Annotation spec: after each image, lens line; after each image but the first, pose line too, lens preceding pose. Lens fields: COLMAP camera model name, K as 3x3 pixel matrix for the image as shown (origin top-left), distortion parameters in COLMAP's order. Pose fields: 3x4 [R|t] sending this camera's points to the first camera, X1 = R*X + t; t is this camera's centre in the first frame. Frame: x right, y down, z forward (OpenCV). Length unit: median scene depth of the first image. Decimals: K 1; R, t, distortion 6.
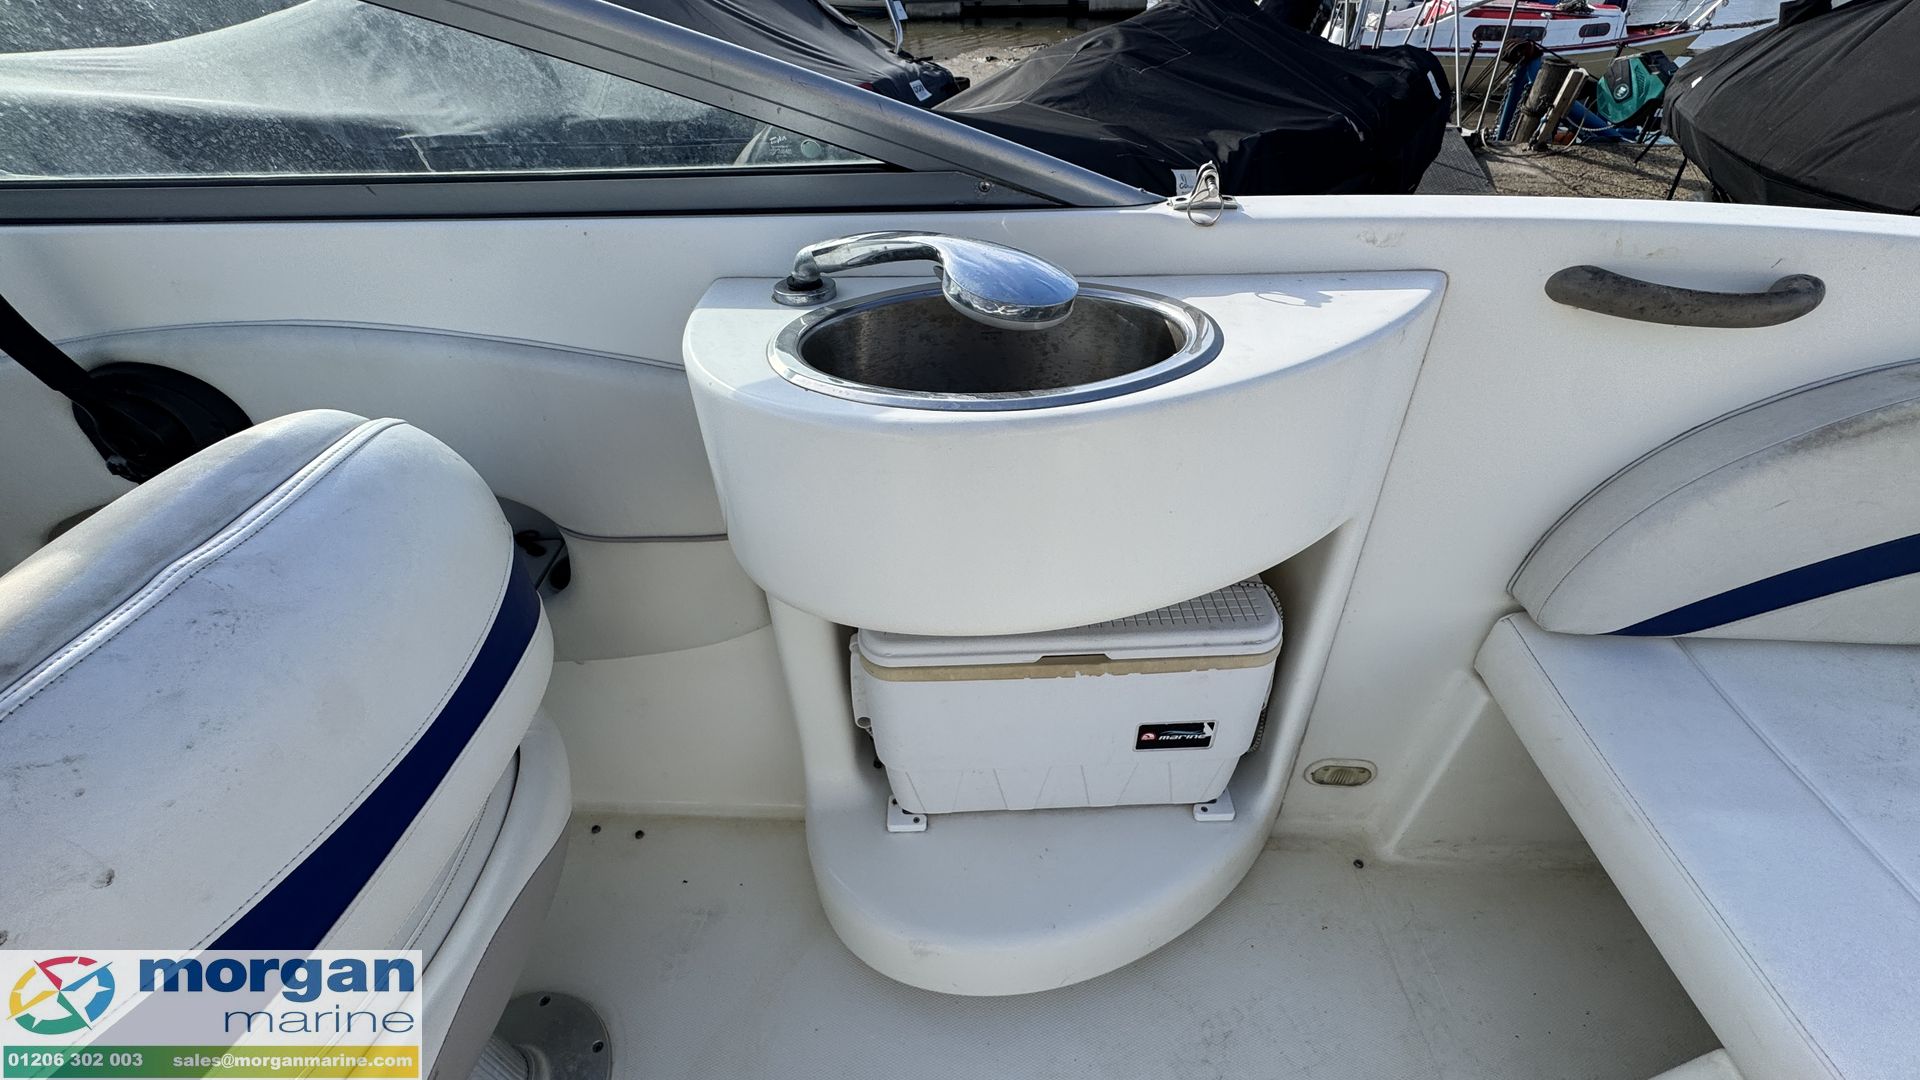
lens RADIAL K [[788.6, 0, 959.8], [0, 788.6, 536.9], [0, 0, 1]] dist [-0.003525, 0.000014]
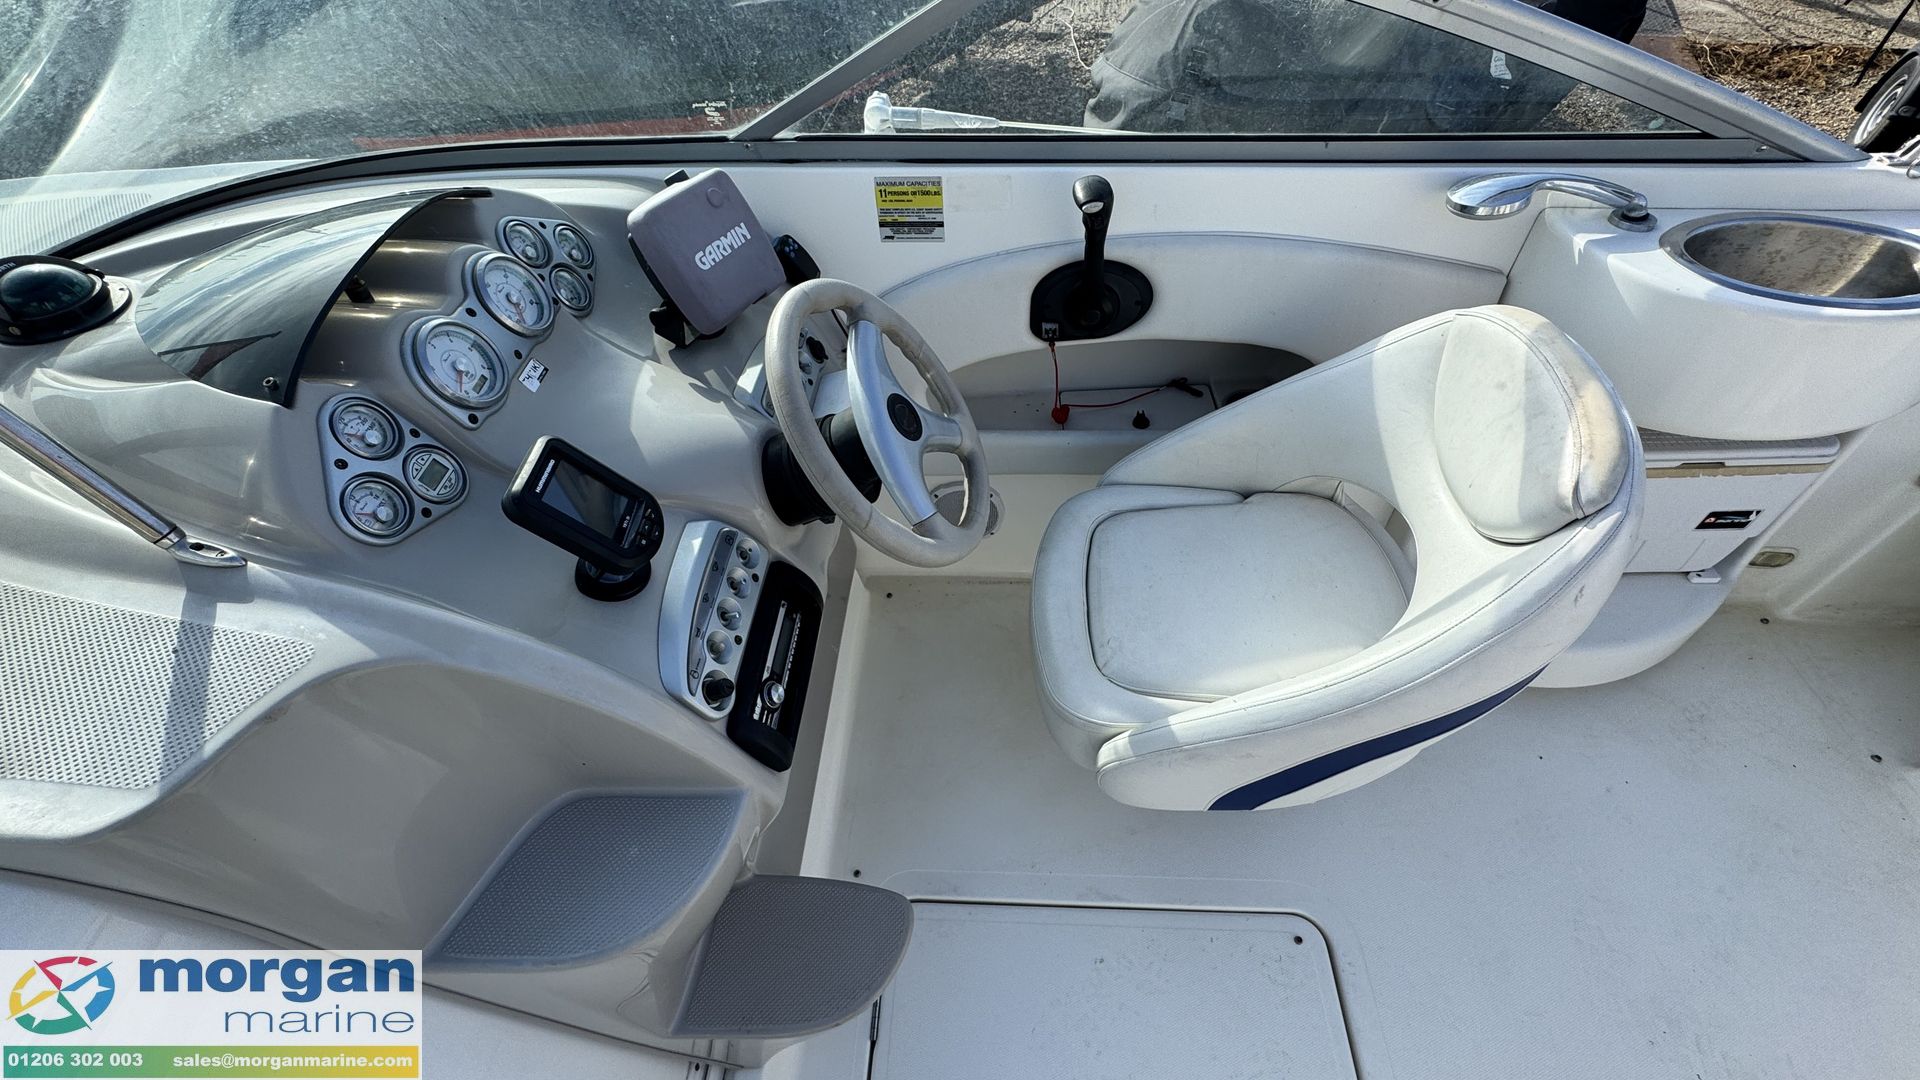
lens RADIAL K [[790.9, 0, 958.7], [0, 790.9, 536.8], [0, 0, 1]] dist [-0.004951, 0.000568]
pose [[0.999594, 0.013572, -0.025042, -1.025079], [-0.008926, 0.984154, 0.177090, 0.027035], [0.027048, -0.176795, 0.983876, -0.466297]]
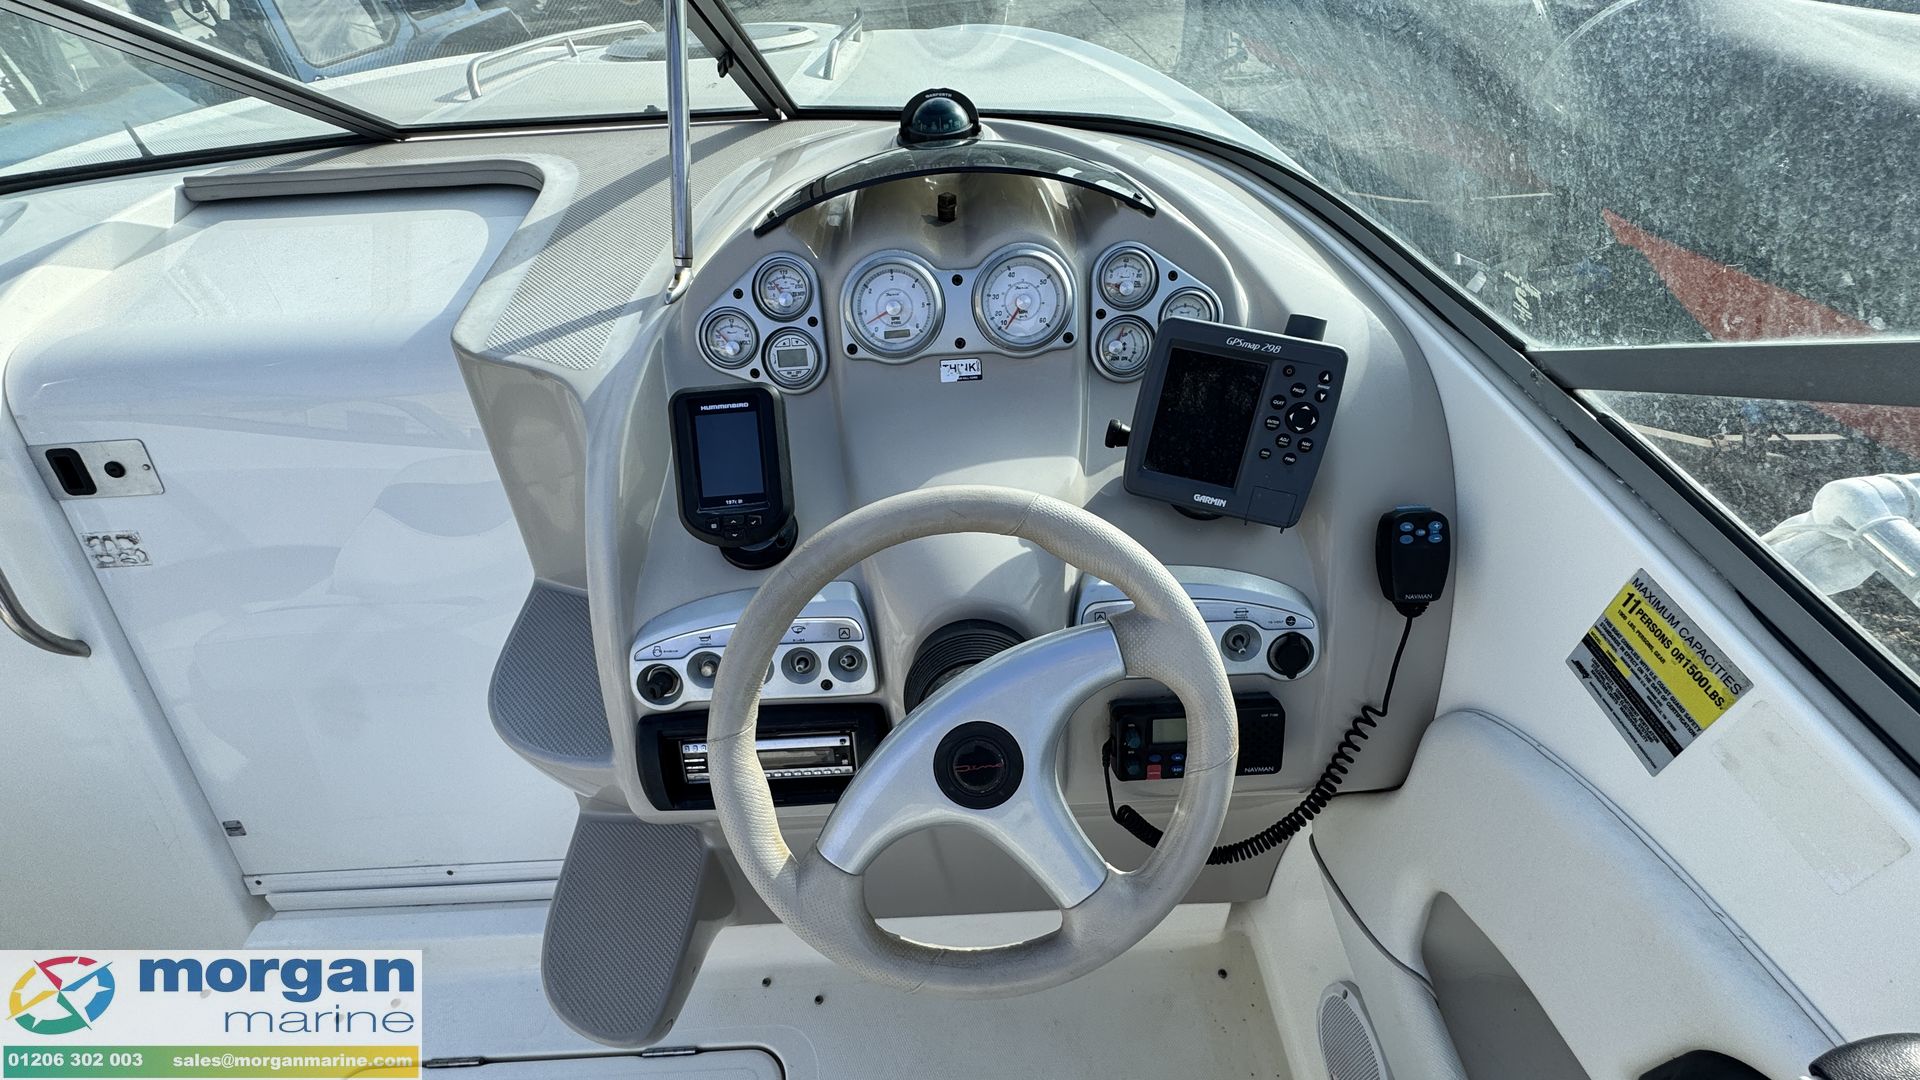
lens RADIAL K [[788.6, 0, 959.8], [0, 788.6, 536.9], [0, 0, 1]] dist [-0.003525, 0.000014]
pose [[0.056473, 0.681871, -0.729290, -0.835748], [-0.591980, 0.611073, 0.525500, -0.305433], [0.803972, 0.402048, 0.438163, 0.148941]]
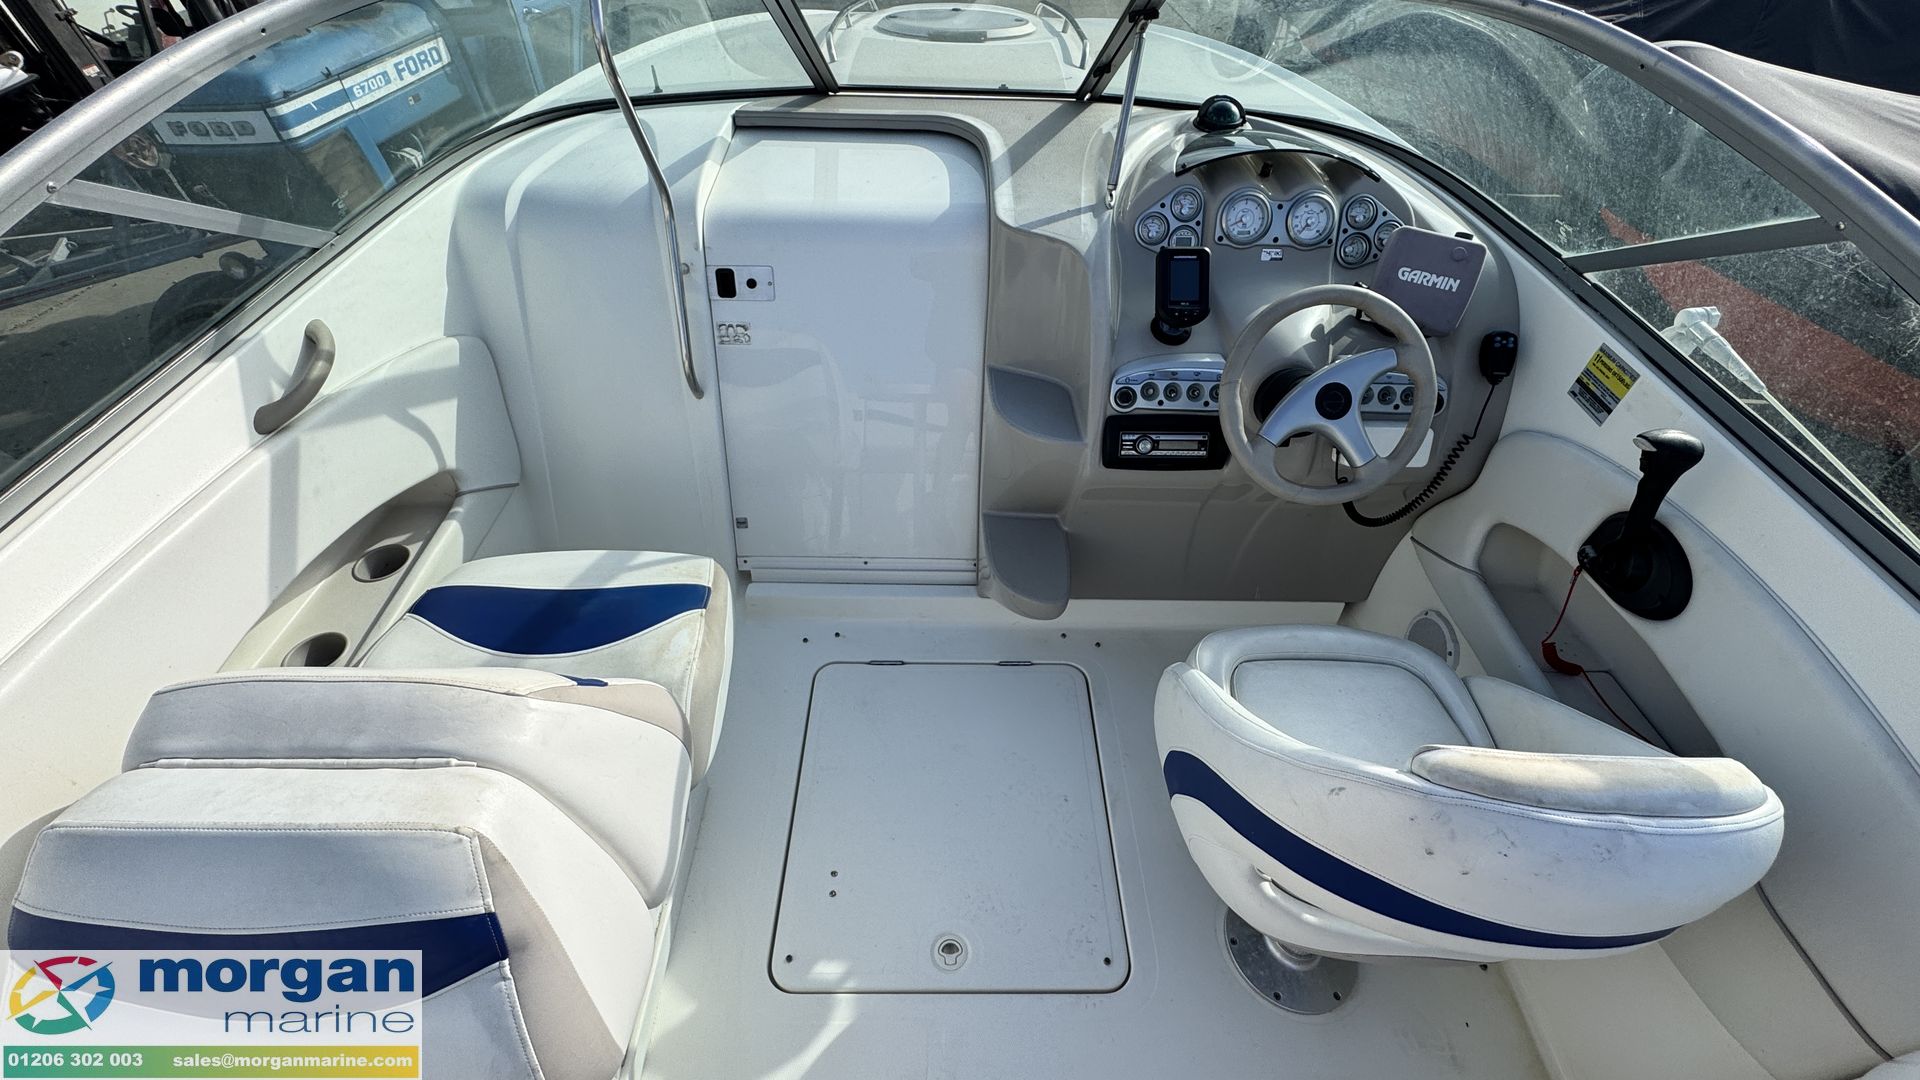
lens RADIAL K [[790.9, 0, 958.7], [0, 790.9, 536.8], [0, 0, 1]] dist [-0.004951, 0.000568]
pose [[0.029169, 0.715617, -0.697884, -0.075858], [-0.644352, 0.547219, 0.534192, -0.119179], [0.764172, 0.434101, 0.477071, -0.534348]]
